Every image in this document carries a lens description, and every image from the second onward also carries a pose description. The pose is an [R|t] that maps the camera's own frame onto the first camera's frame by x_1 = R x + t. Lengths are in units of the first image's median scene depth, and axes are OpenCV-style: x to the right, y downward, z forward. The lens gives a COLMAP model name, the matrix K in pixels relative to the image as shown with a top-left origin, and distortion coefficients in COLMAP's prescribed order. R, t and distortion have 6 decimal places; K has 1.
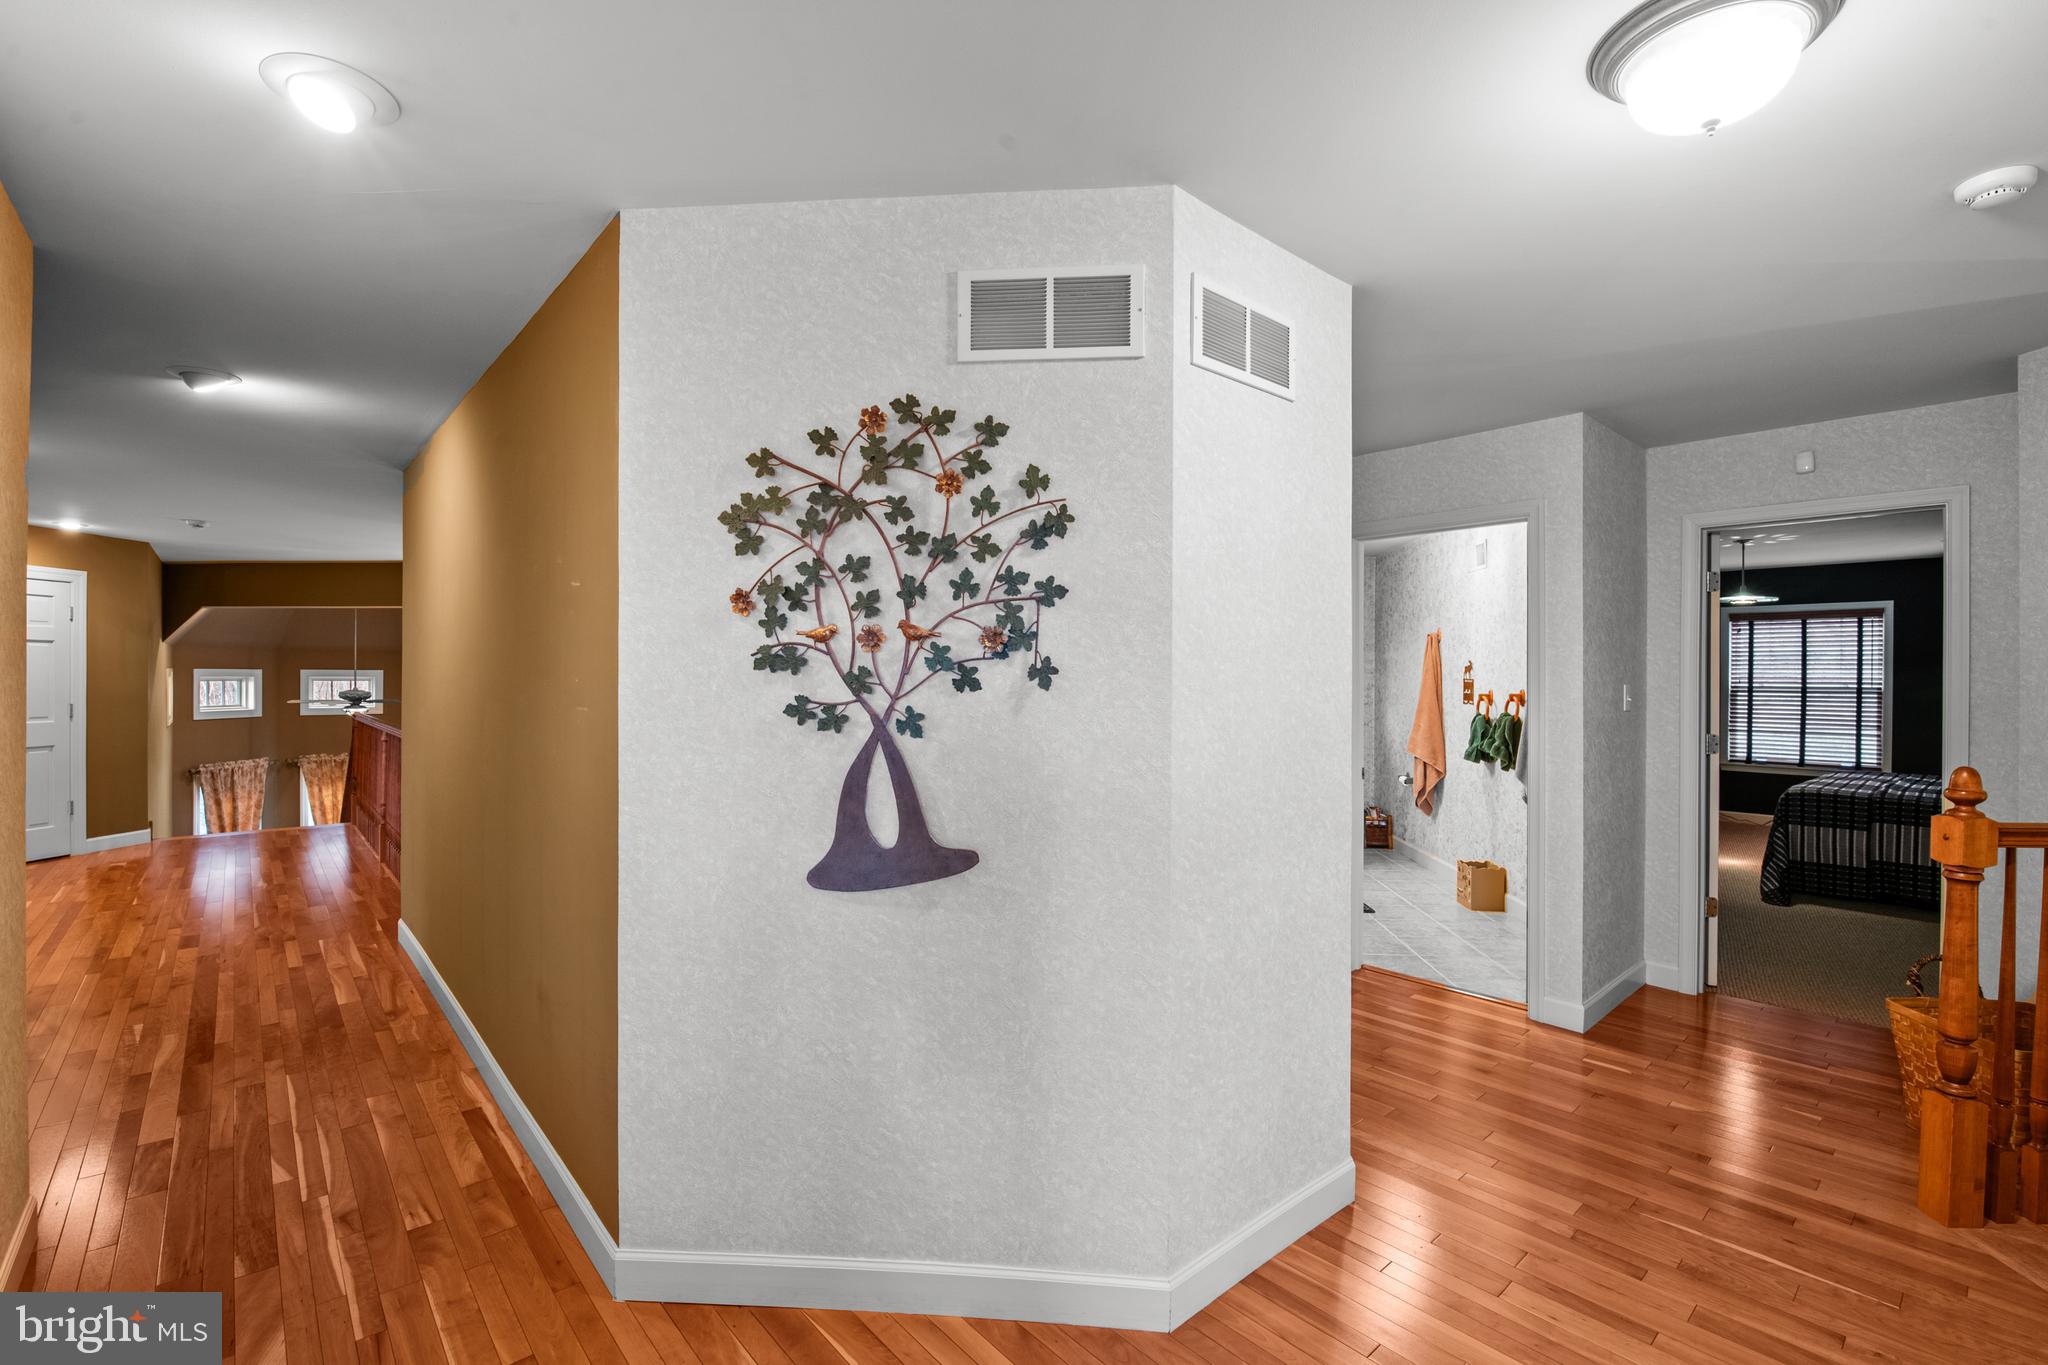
lens RADIAL K [[895.9, 0, 1010.3], [0, 895.9, 677.2], [0, 0, 1]] dist [-0.019401, -0.000542]
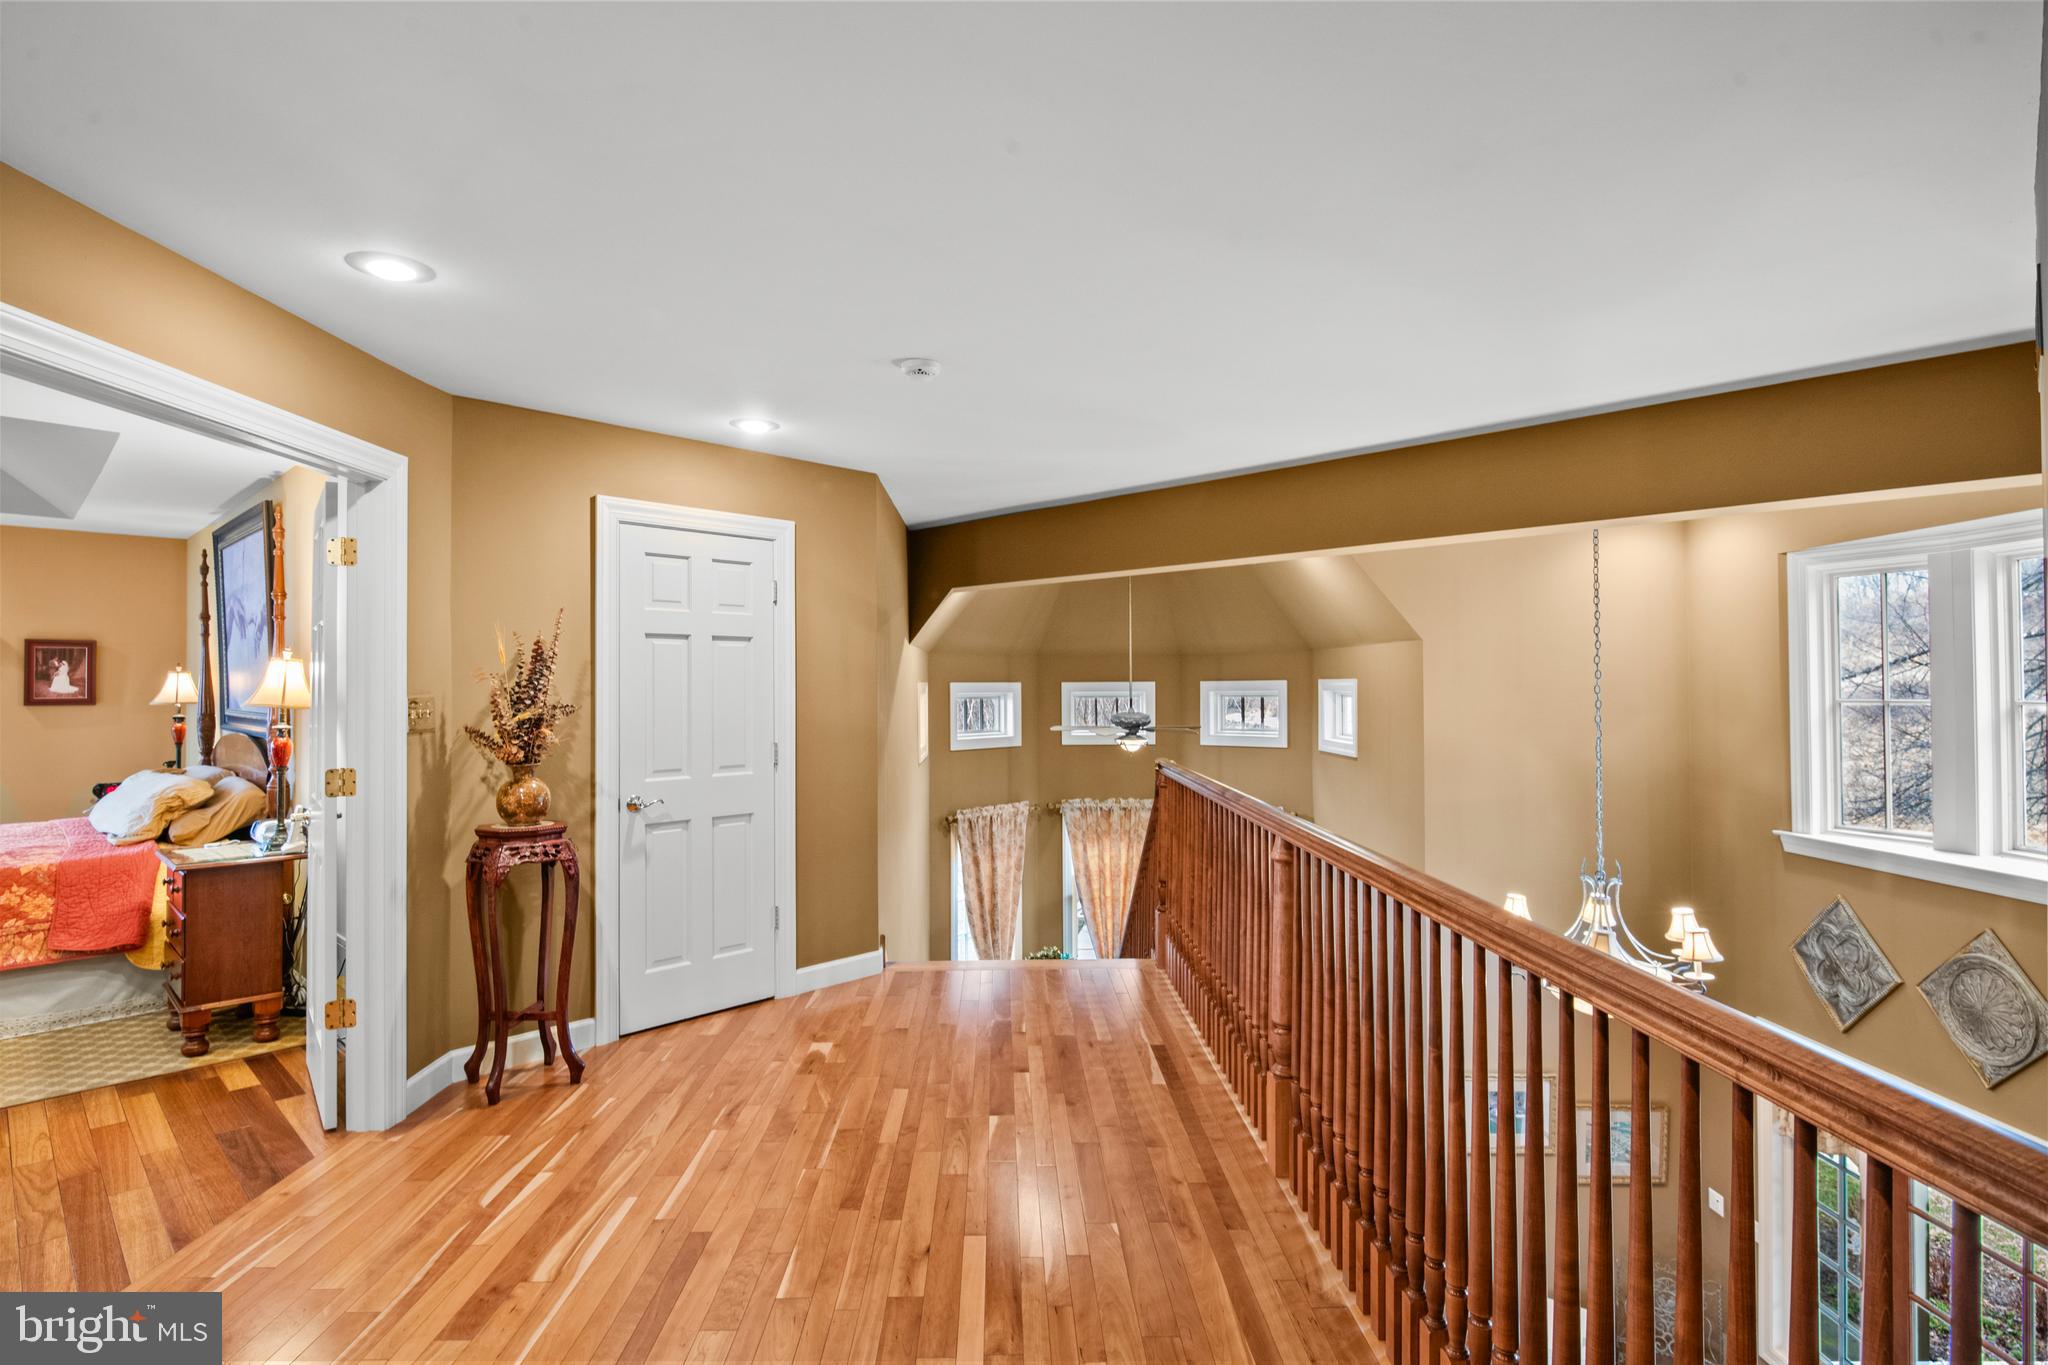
lens RADIAL K [[1047.1, 0, 1022.6], [0, 1047.1, 676.4], [0, 0, 1]] dist [0.000542, -0.000110]
pose [[0.767826, -0.013979, -0.640506, -0.266755], [0.006898, 0.999884, -0.013553, -0.002338], [0.640621, 0.005988, 0.767834, 0.306605]]
